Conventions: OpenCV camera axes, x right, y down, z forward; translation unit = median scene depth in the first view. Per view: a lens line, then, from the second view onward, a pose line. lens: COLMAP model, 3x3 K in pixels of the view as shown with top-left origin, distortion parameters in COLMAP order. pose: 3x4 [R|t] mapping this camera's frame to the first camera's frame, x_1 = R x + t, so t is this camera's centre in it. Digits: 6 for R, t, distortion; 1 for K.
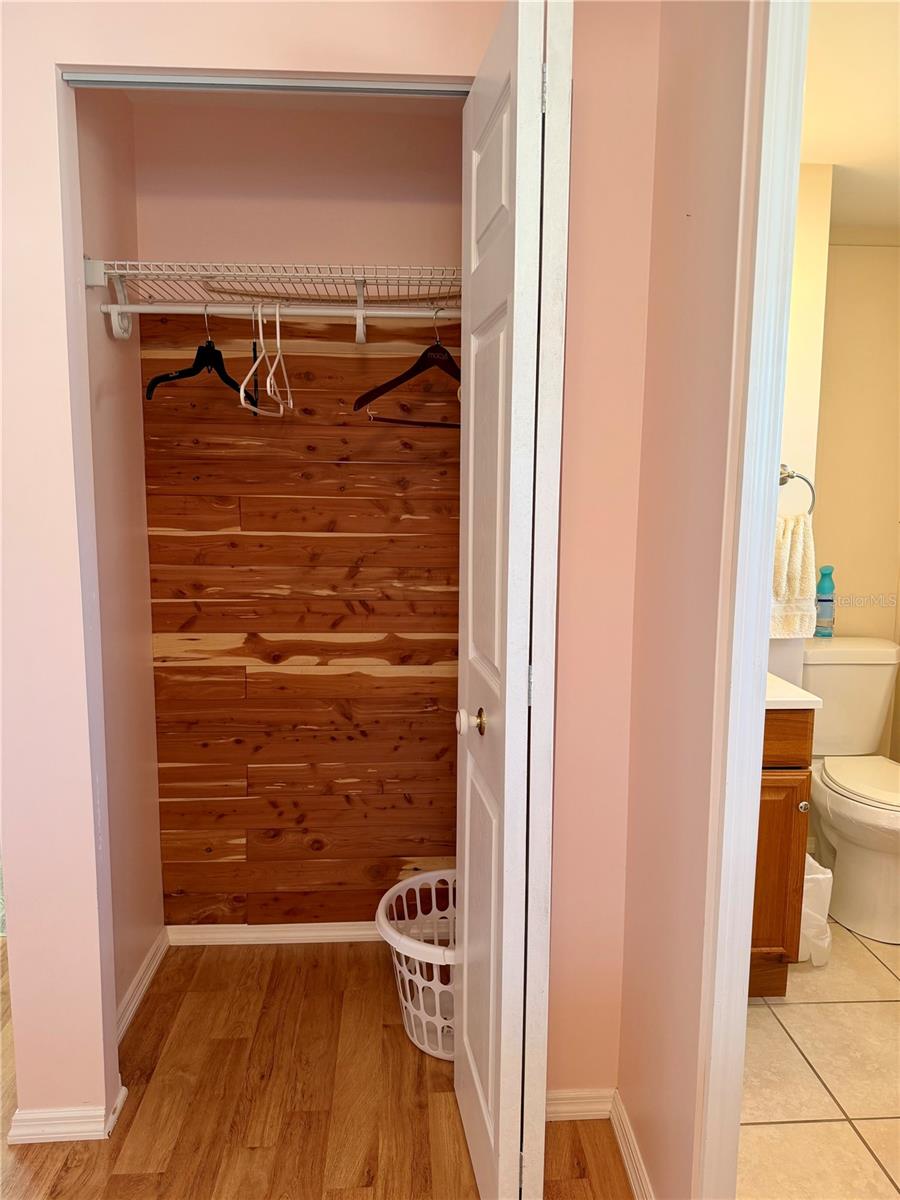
lens RADIAL K [[854.9, 0, 450.0], [0, 854.9, 600.0], [0, 0, 1]] dist [0.000814, -0.004583]
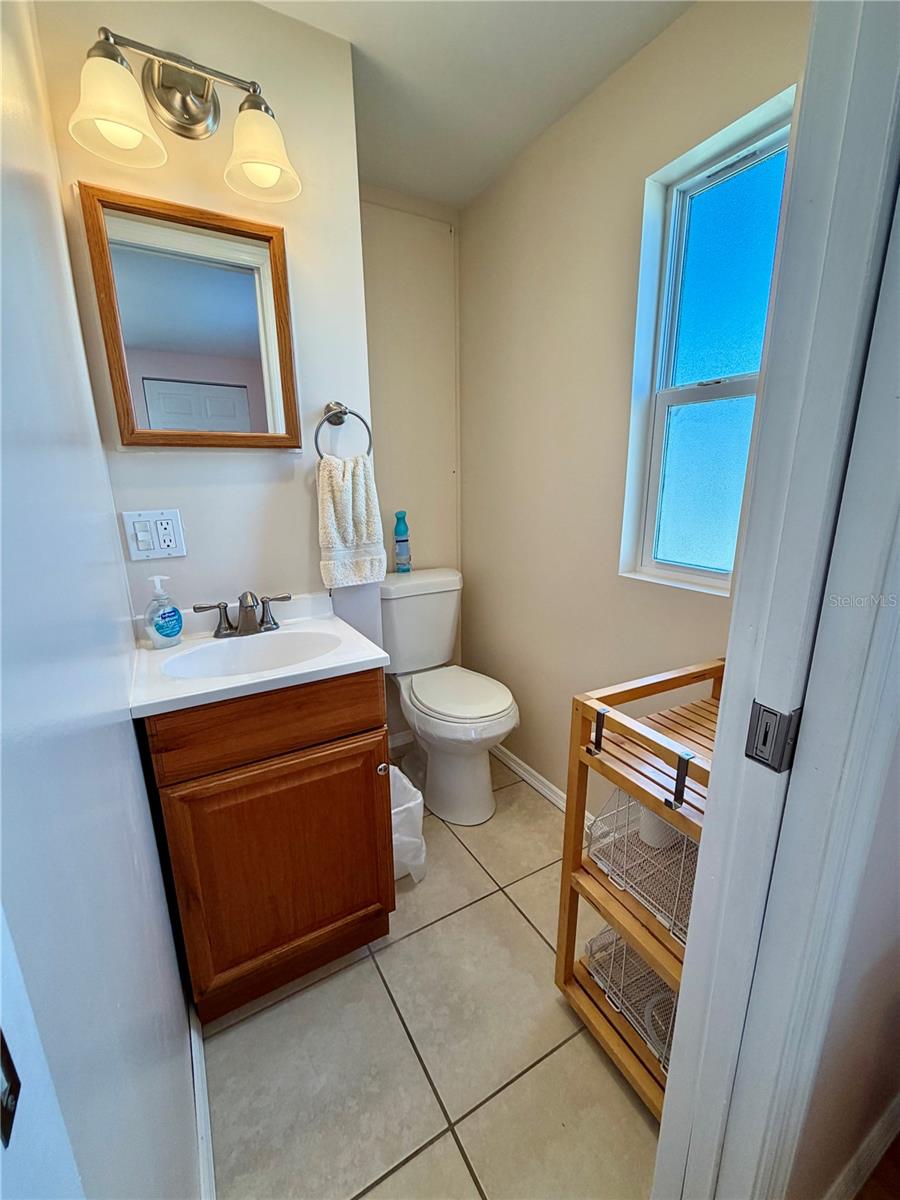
lens RADIAL K [[496.8, 0, 450.0], [0, 496.8, 600.0], [0, 0, 1]] dist [-0.000648, 0.000225]
pose [[0.891949, -0.129931, 0.433064, 0.236915], [0.080793, 0.988206, 0.130085, -0.003559], [-0.444859, -0.081041, 0.891927, 0.441043]]
